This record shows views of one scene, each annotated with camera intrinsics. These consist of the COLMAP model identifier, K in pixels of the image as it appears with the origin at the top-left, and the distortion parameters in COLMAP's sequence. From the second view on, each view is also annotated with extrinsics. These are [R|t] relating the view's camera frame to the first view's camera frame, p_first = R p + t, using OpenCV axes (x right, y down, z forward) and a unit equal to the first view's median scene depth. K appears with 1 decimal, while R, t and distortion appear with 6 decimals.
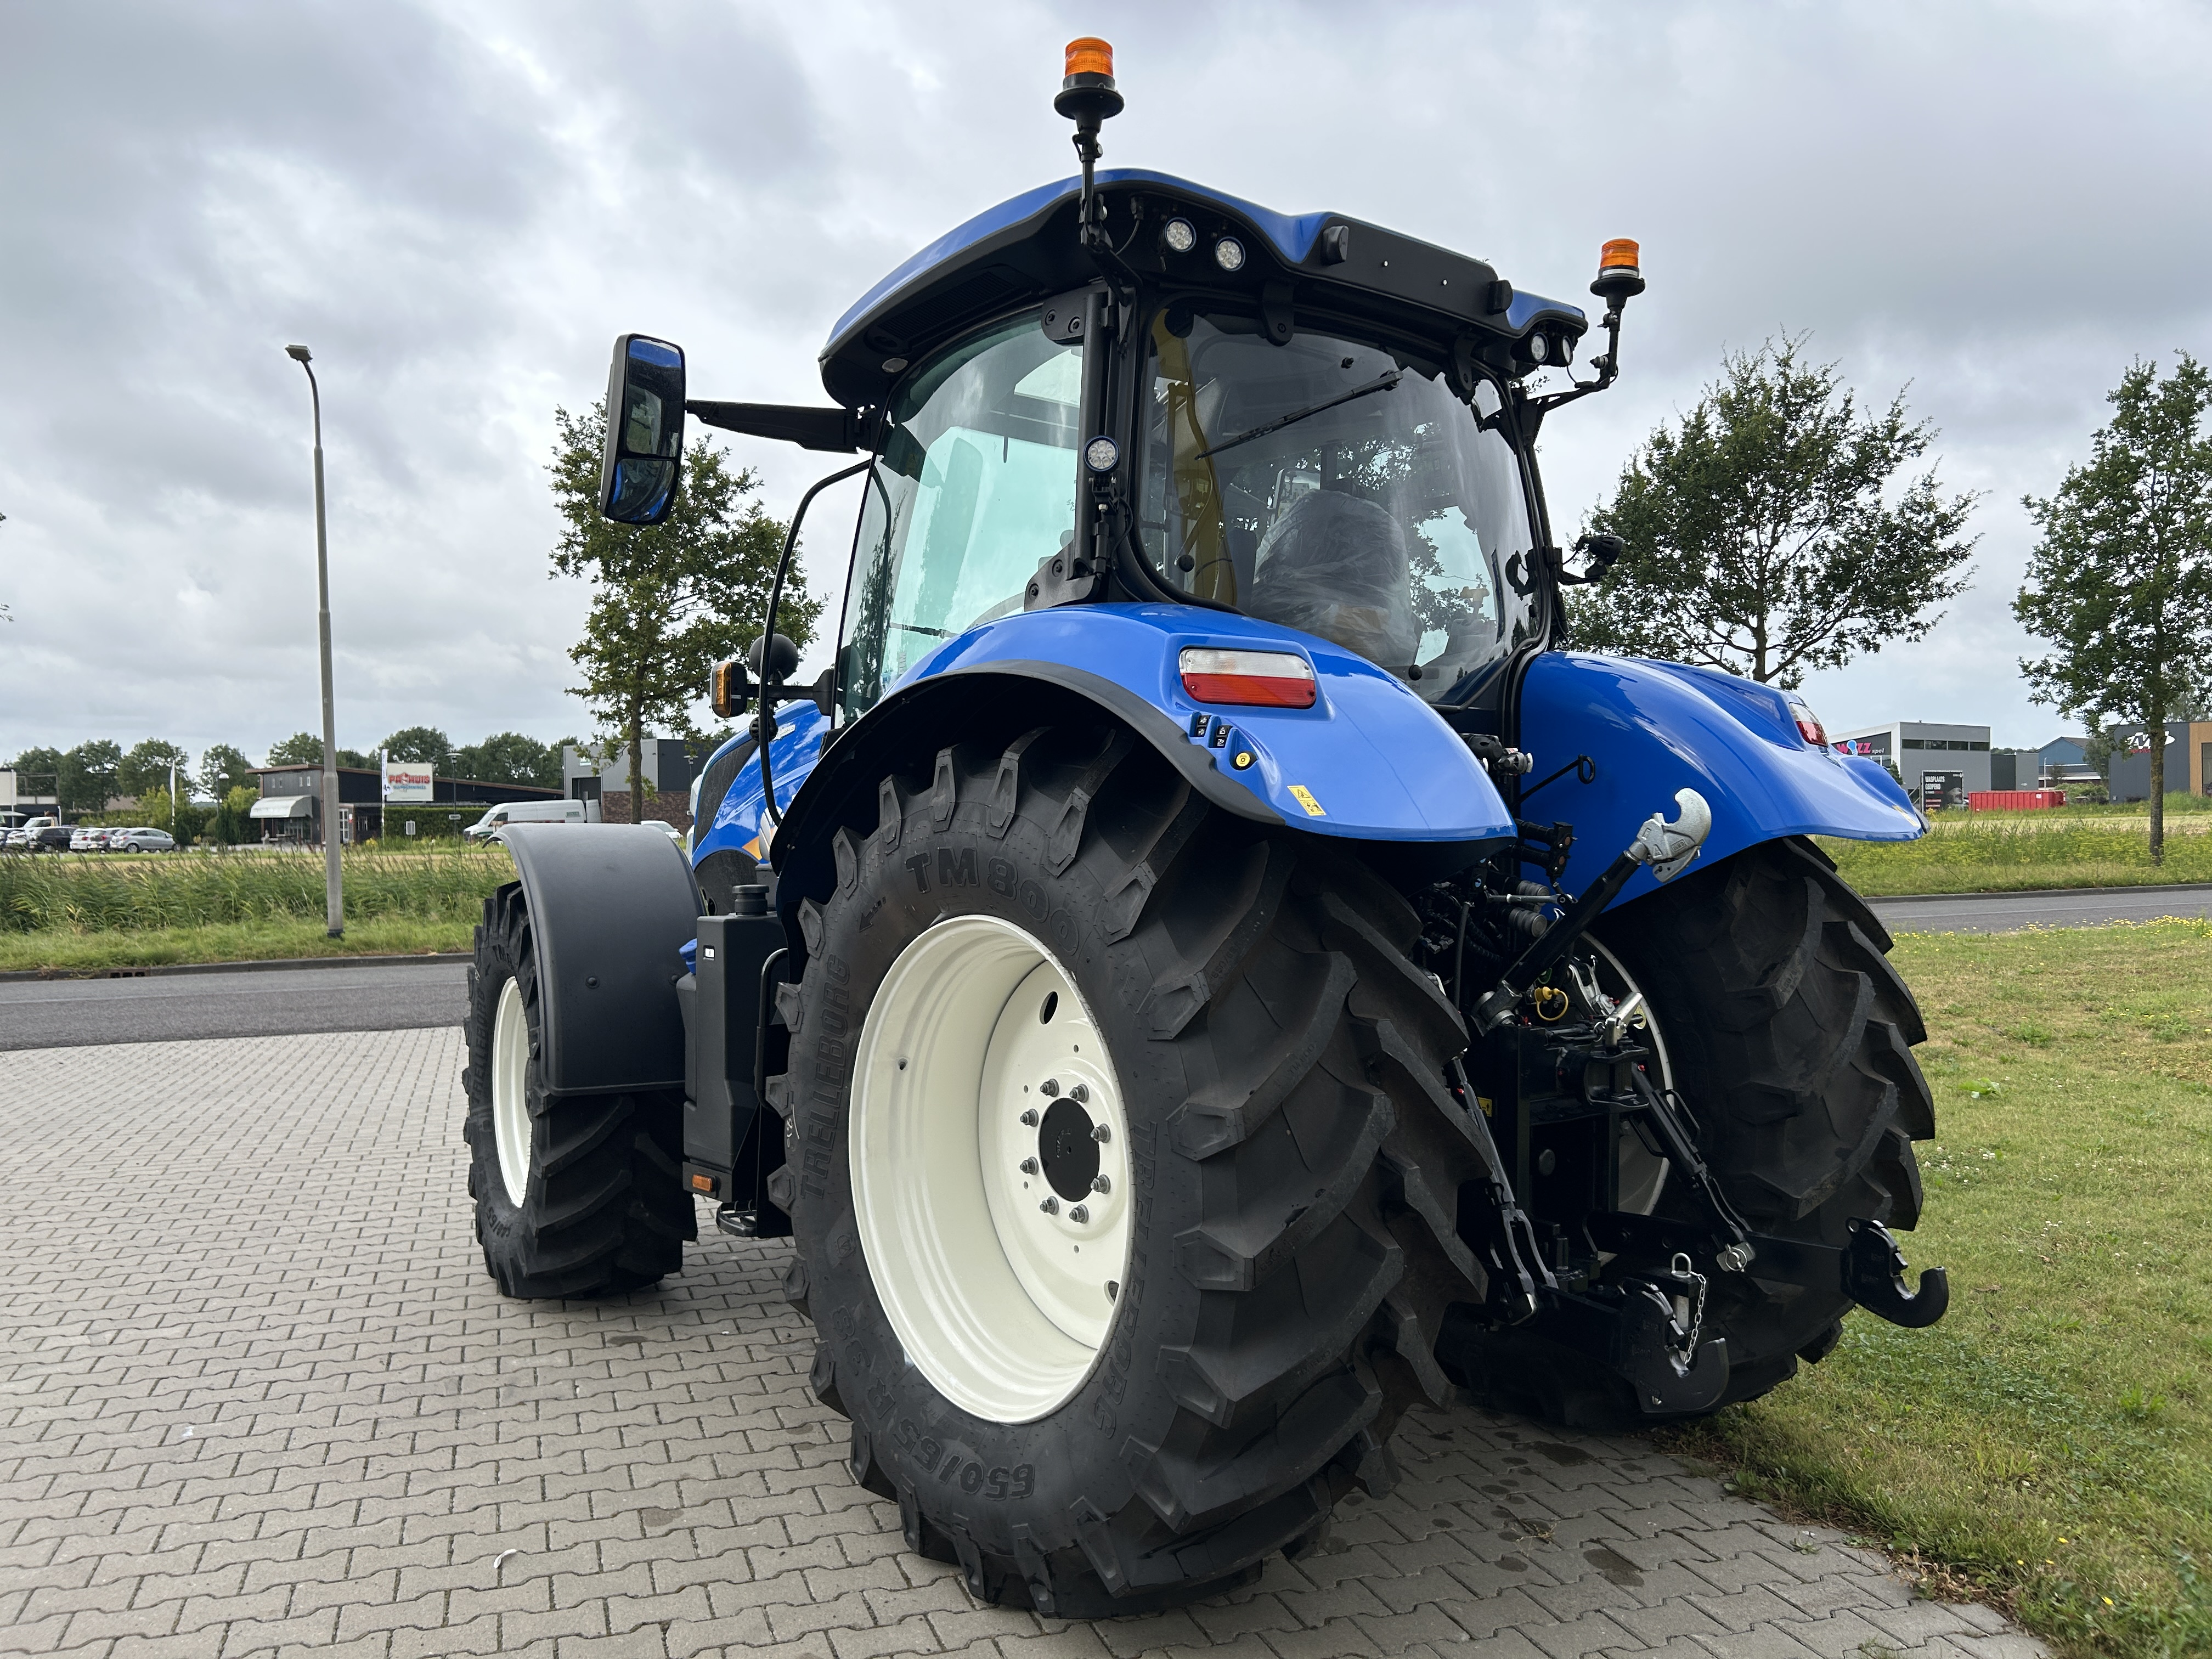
lens RADIAL K [[1662.9, 0, 1088.0], [0, 1662.9, 818.7], [0, 0, 1]] dist [0.046504, -0.051782]
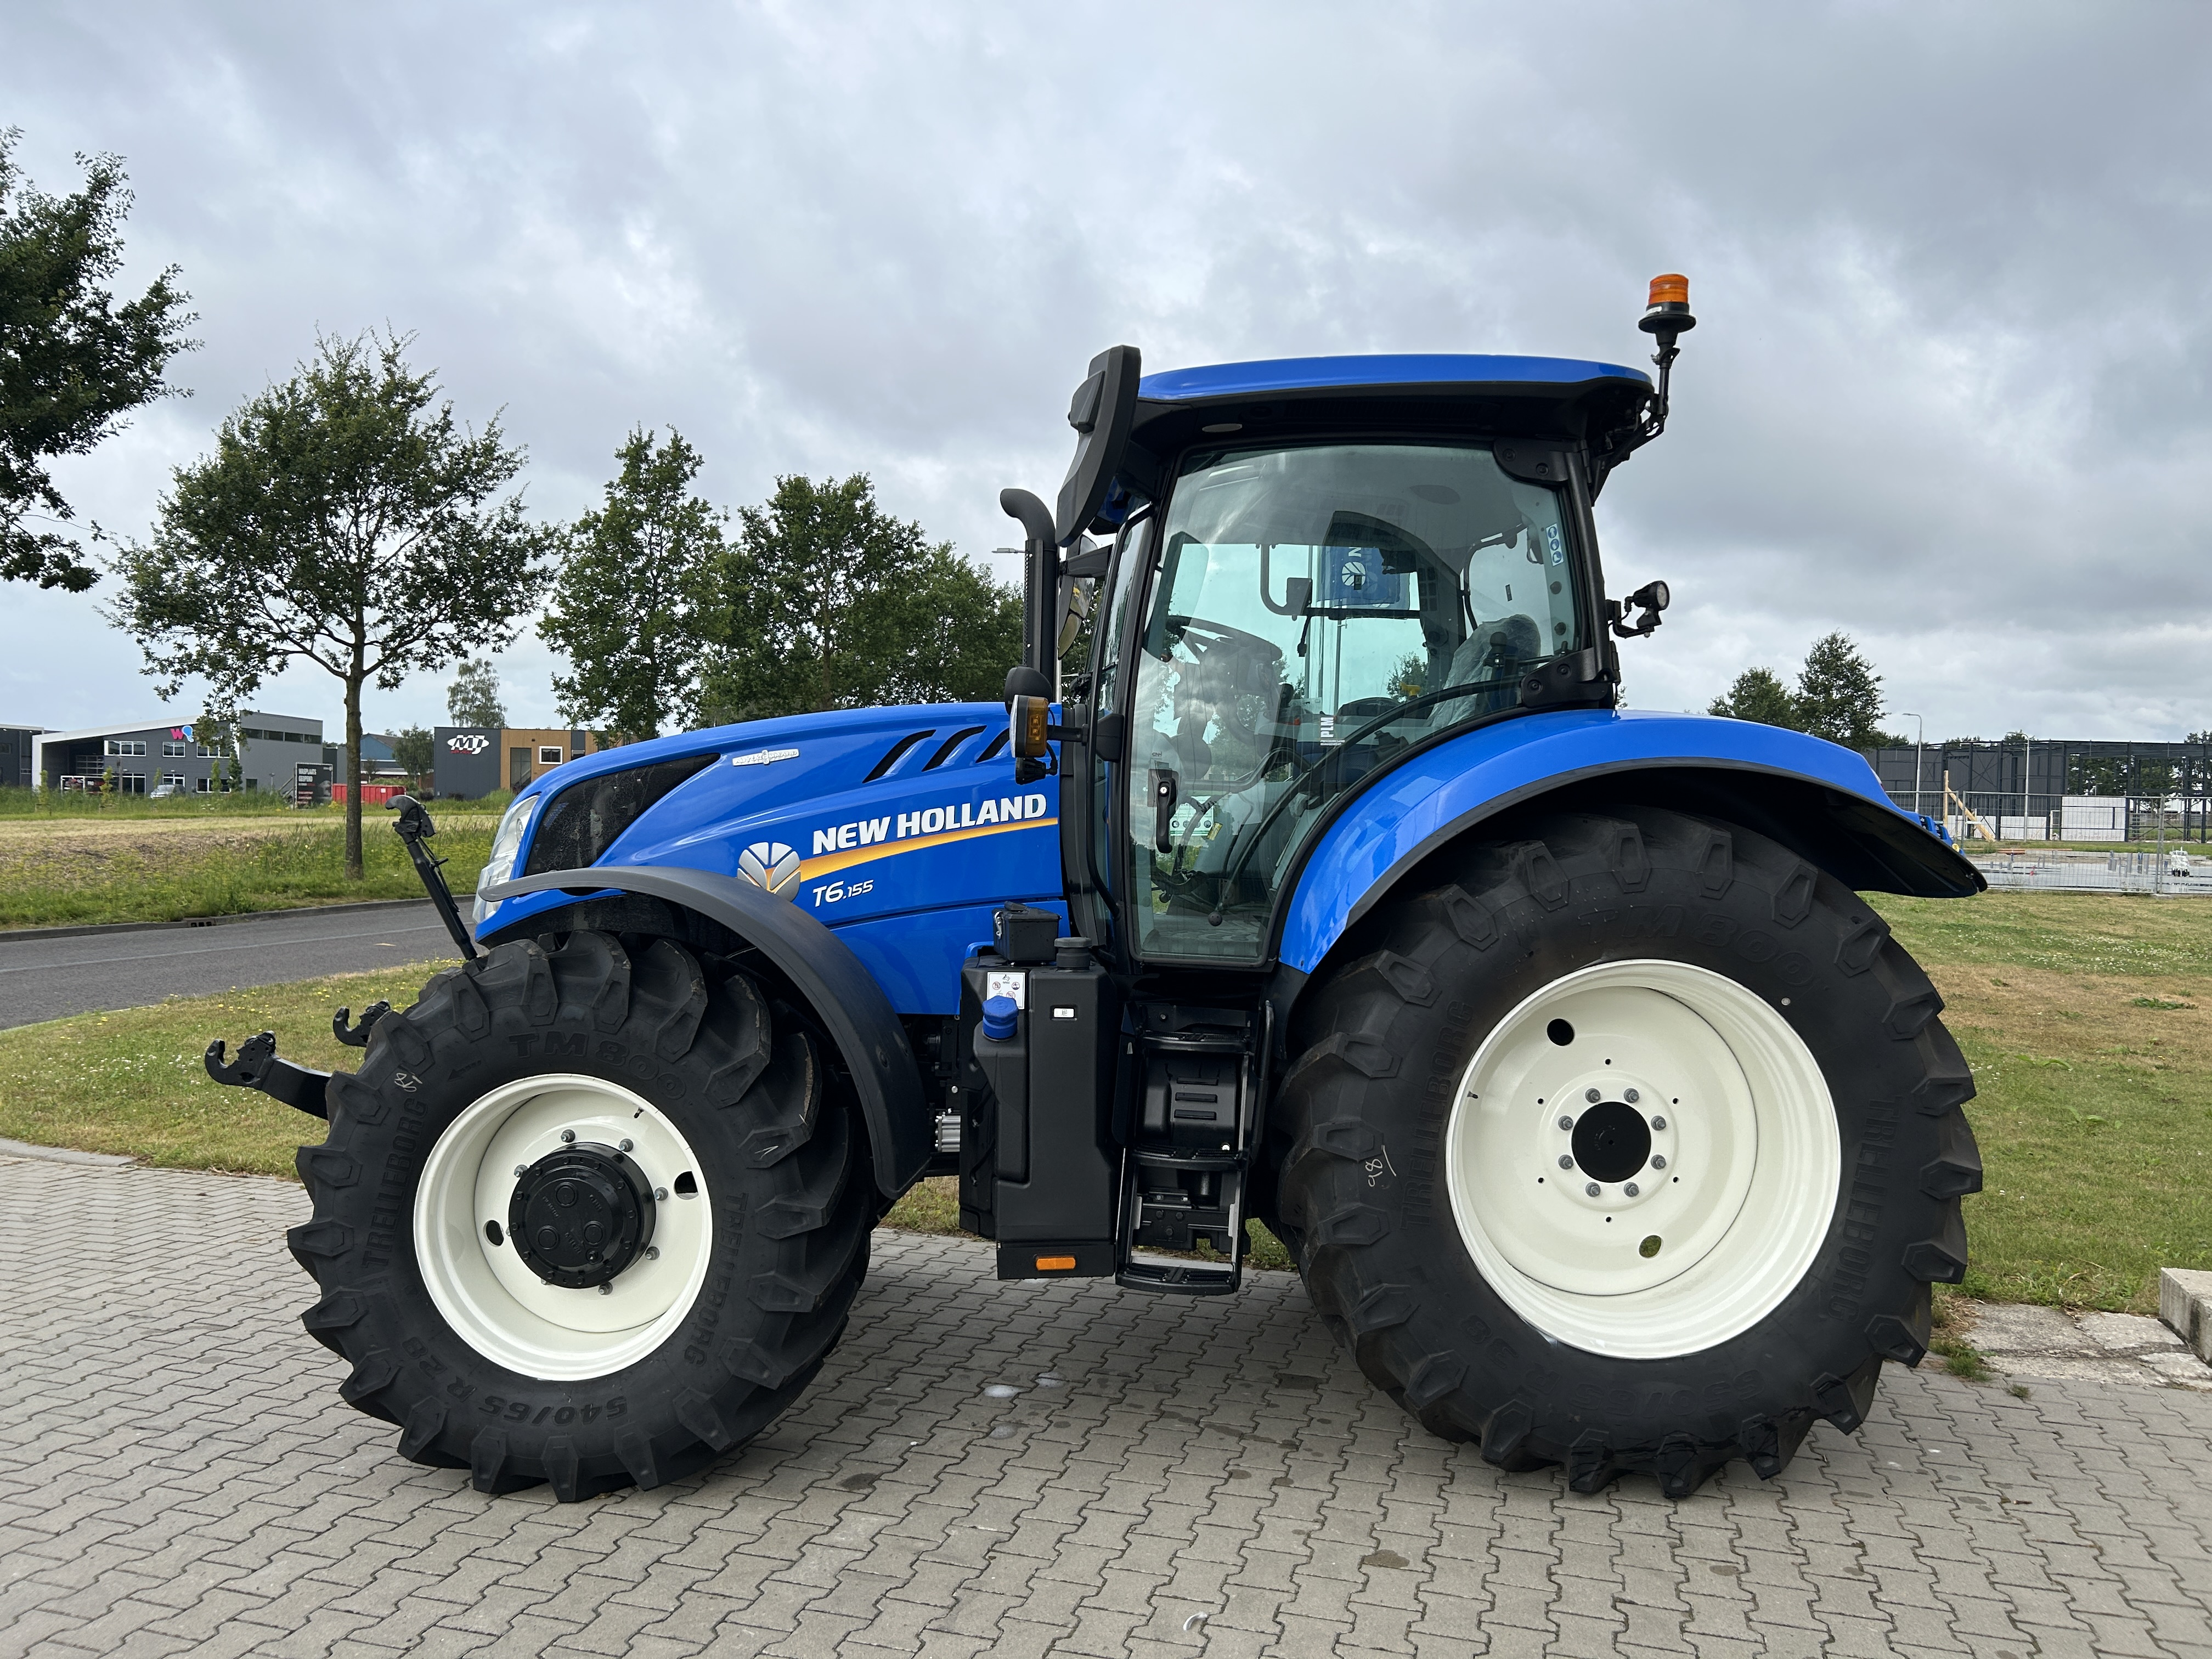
lens RADIAL K [[1662.9, 0, 1106.5], [0, 1662.9, 839.6], [0, 0, 1]] dist [0.046504, -0.051782]
pose [[0.576617, 0.005185, 0.816998, -0.153315], [-0.021145, 0.999740, 0.008579, -0.003941], [-0.816741, -0.022222, 0.576577, 0.071340]]
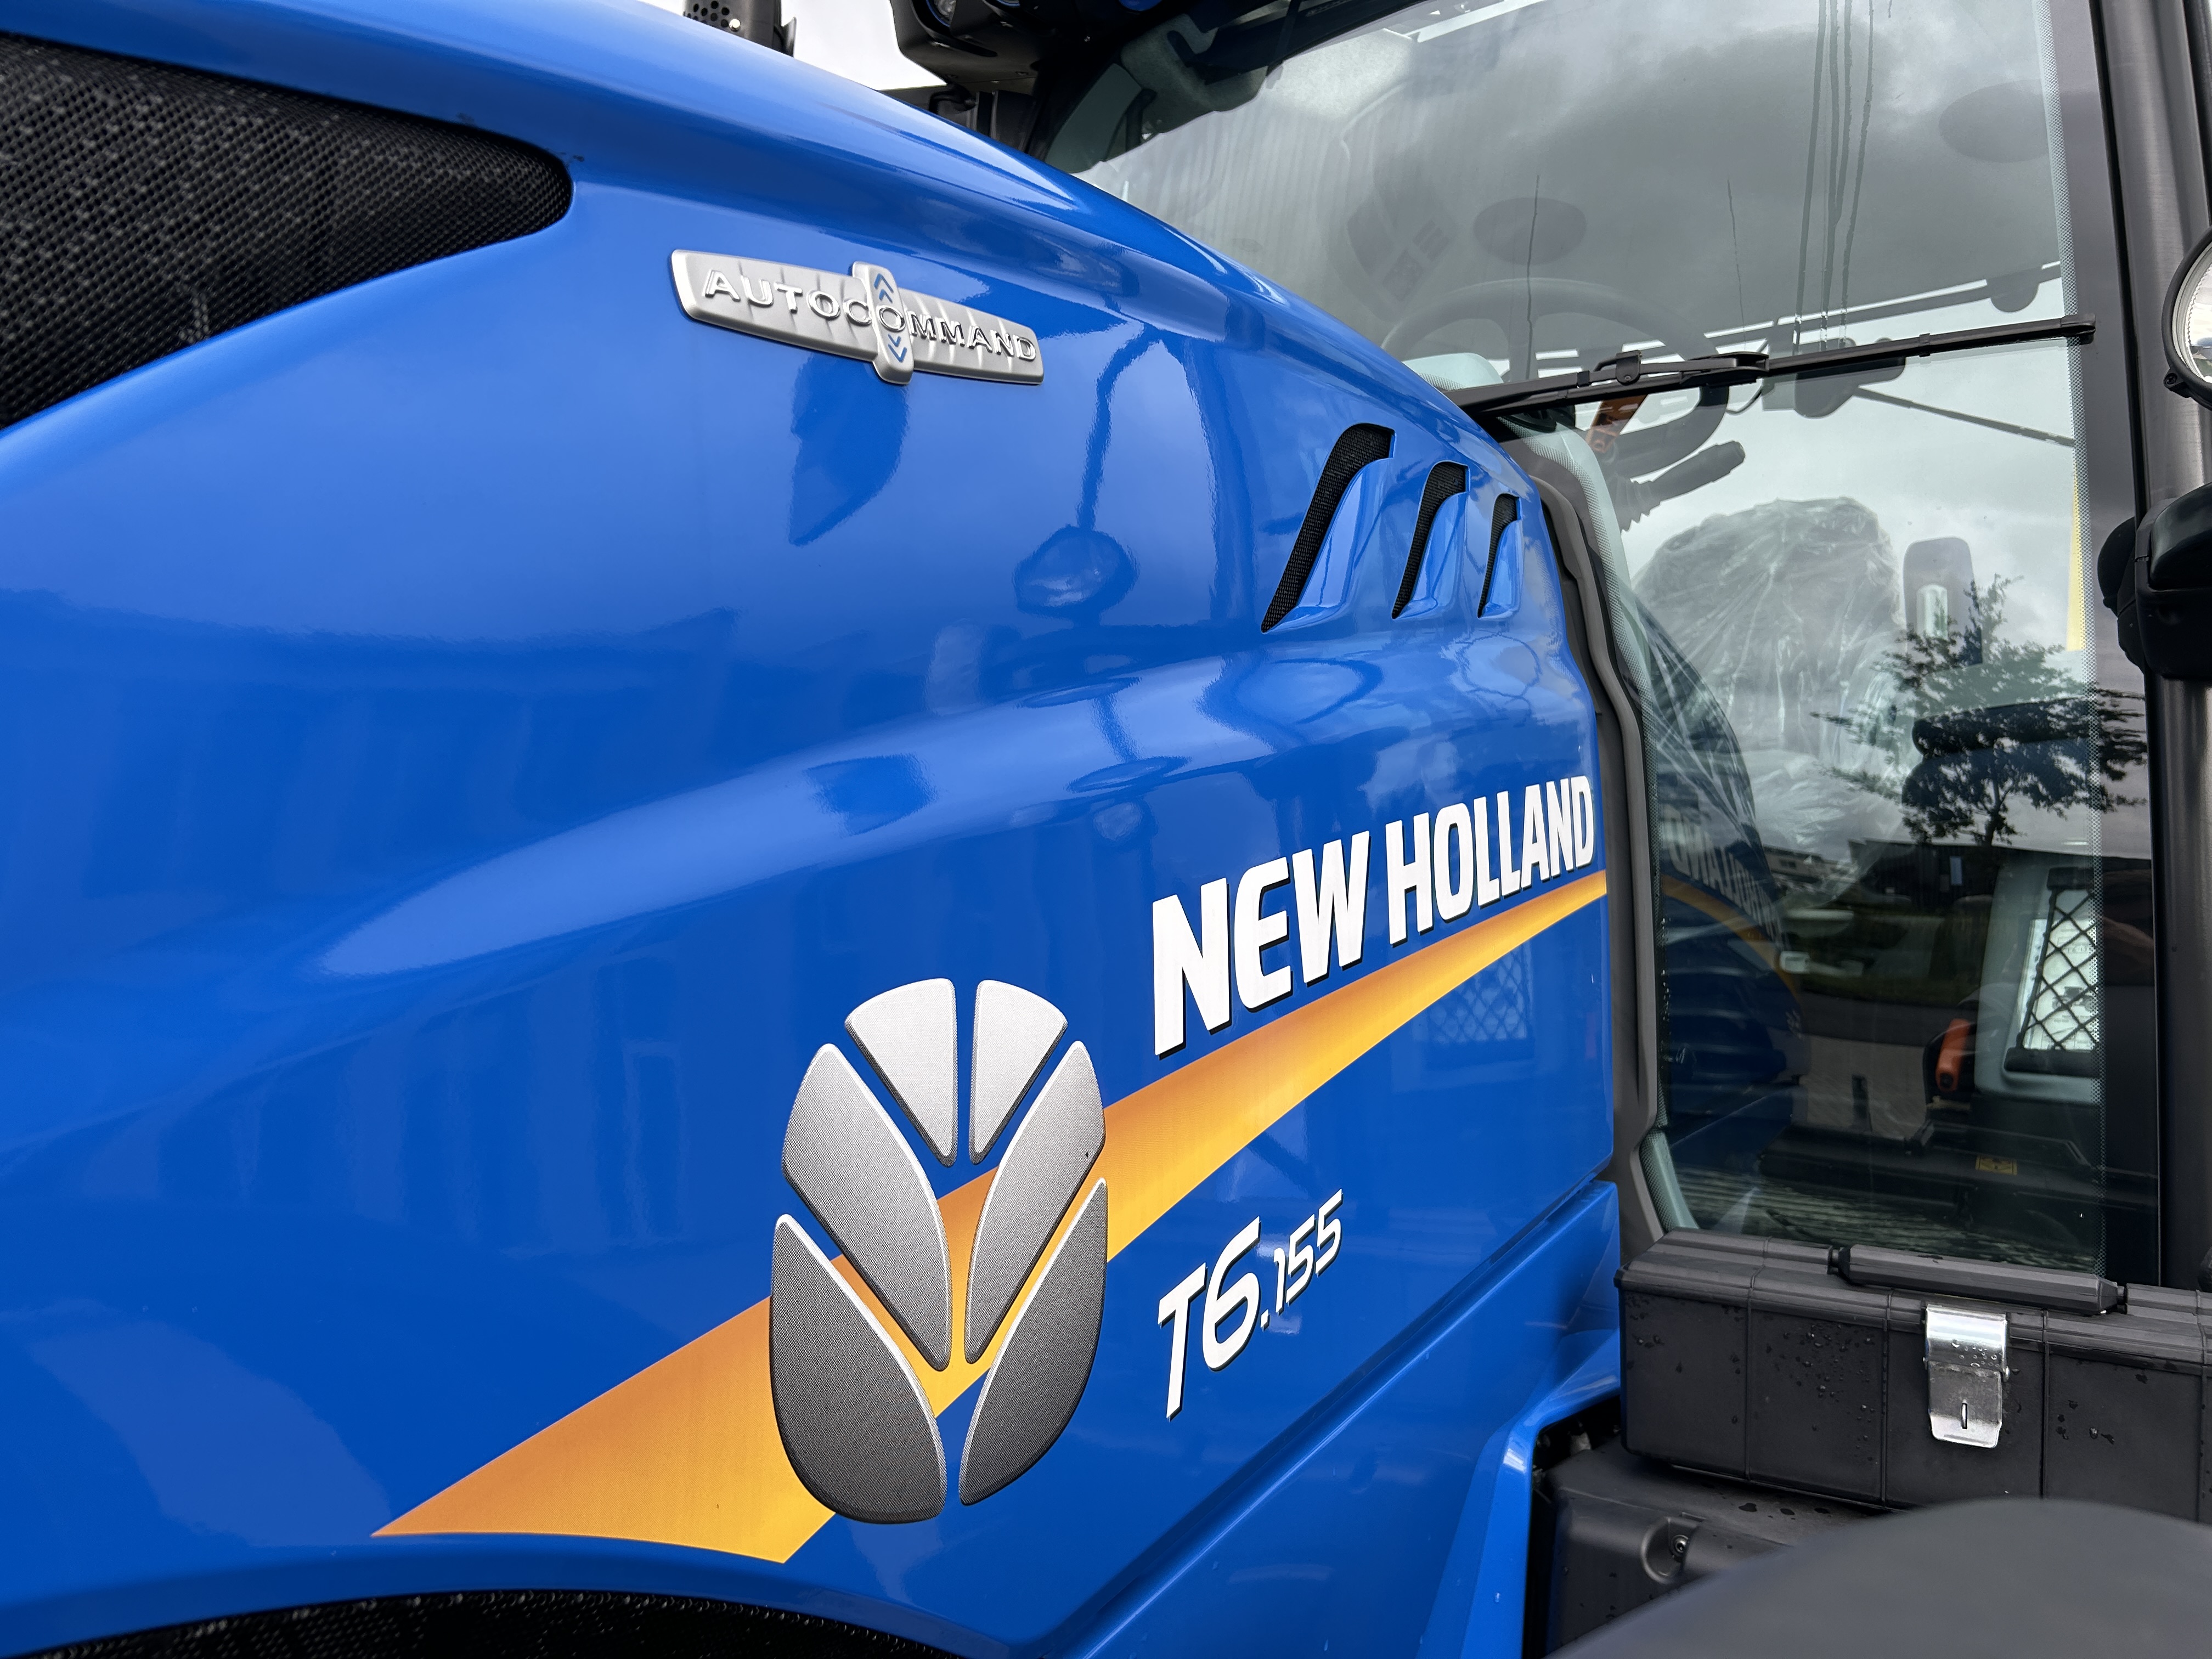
lens RADIAL K [[1662.9, 0, 1099.5], [0, 1662.9, 835.8], [0, 0, 1]] dist [0.046504, -0.051782]
pose [[-0.239371, 0.043822, 0.969939, -0.057865], [-0.053967, 0.996836, -0.058356, -0.002166], [-0.969427, -0.066313, -0.236249, 0.197932]]
